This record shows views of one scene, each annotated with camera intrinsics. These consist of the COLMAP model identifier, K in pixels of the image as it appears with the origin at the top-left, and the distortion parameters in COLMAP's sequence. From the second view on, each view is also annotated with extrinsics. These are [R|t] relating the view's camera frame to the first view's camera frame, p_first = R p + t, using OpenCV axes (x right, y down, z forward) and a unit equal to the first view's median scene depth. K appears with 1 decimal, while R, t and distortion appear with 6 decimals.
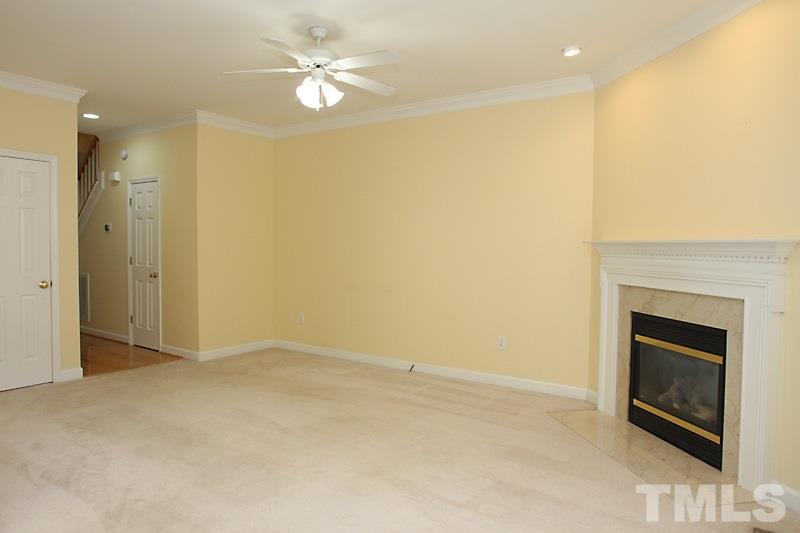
lens RADIAL K [[519.4, 0, 399.8], [0, 519.4, 266.7], [0, 0, 1]] dist [-0.037190, 0.007128]
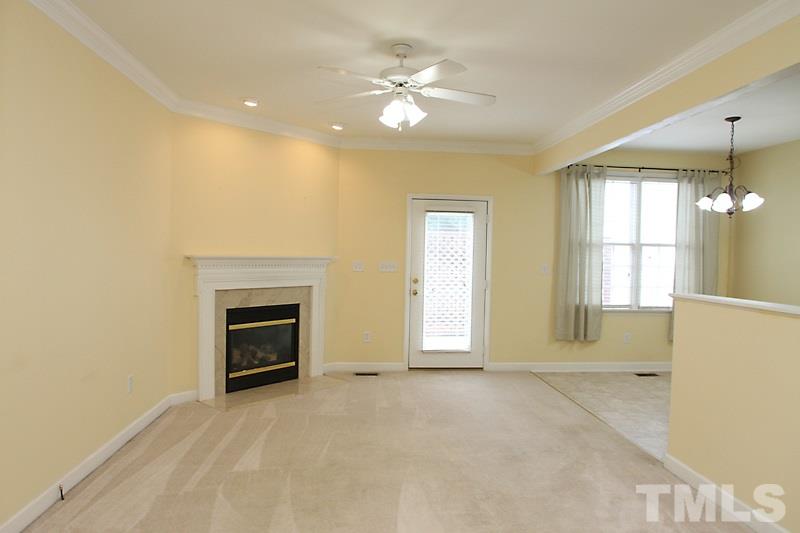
lens RADIAL K [[519.4, 0, 399.9], [0, 519.4, 263.3], [0, 0, 1]] dist [-0.037190, 0.007128]
pose [[-0.616468, -0.018993, 0.787151, -0.881966], [0.018732, 0.999072, 0.038776, -0.074645], [-0.787157, 0.038649, -0.615541, 1.491698]]
